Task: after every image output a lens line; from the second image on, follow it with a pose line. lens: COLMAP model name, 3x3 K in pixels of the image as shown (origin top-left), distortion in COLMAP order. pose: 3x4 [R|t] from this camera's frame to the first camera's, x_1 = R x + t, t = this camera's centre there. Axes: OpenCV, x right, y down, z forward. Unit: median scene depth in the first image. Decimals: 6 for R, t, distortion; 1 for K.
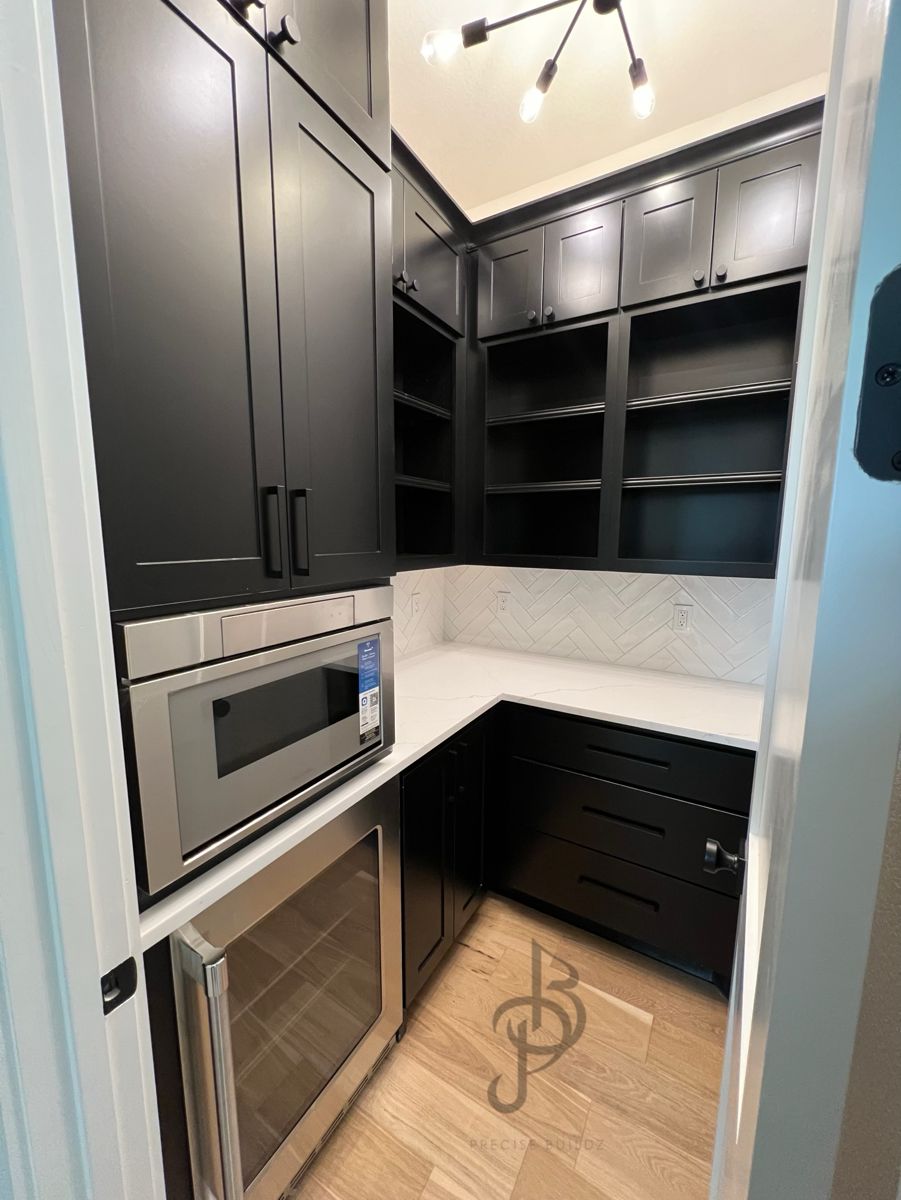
lens RADIAL K [[473.4, 0, 449.4], [0, 473.4, 605.3], [0, 0, 1]] dist [-0.006534, -0.000298]
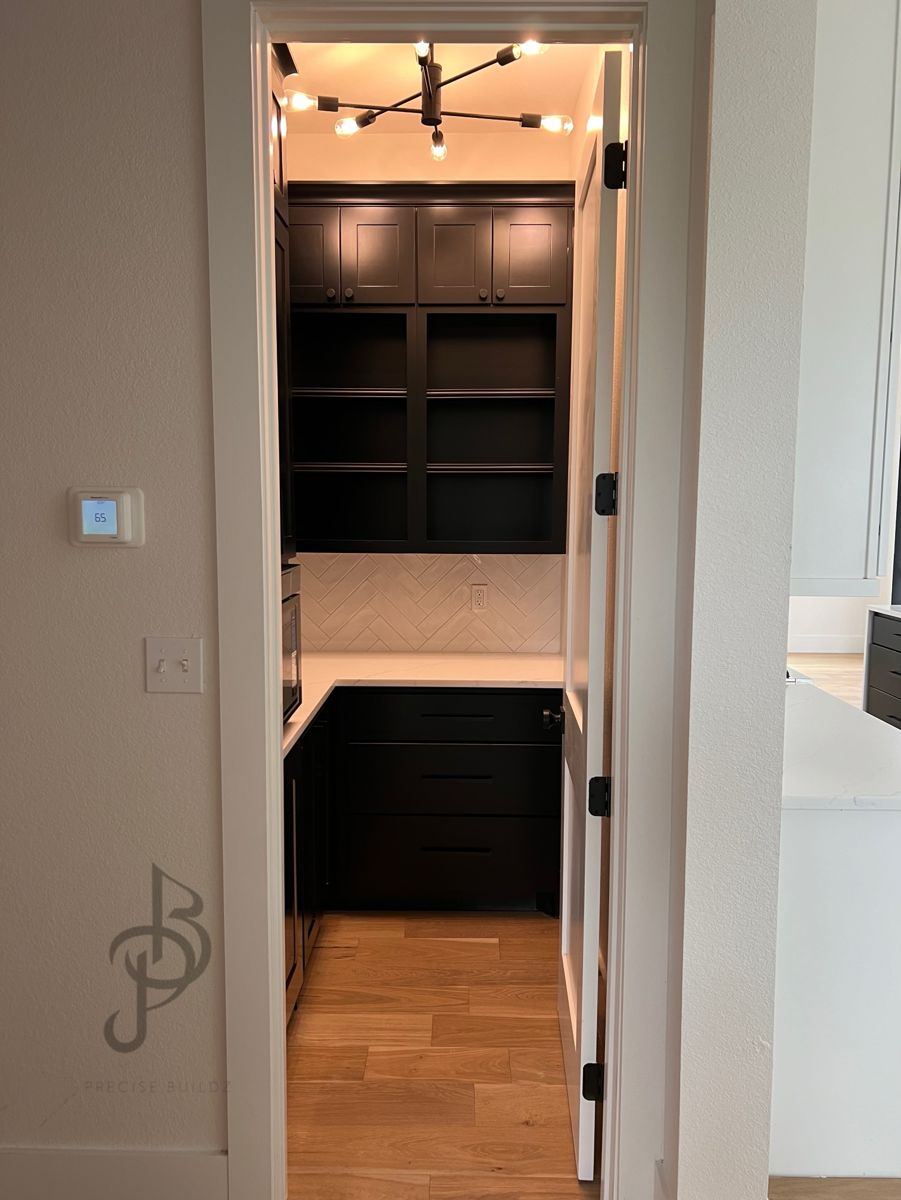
lens RADIAL K [[918.5, 0, 451.1], [0, 918.5, 599.9], [0, 0, 1]] dist [0.003707, 0.000145]
pose [[0.865319, -0.048742, 0.498846, -0.621838], [0.069368, 0.997329, -0.022879, 0.080996], [-0.496398, 0.054401, 0.866389, -0.773500]]
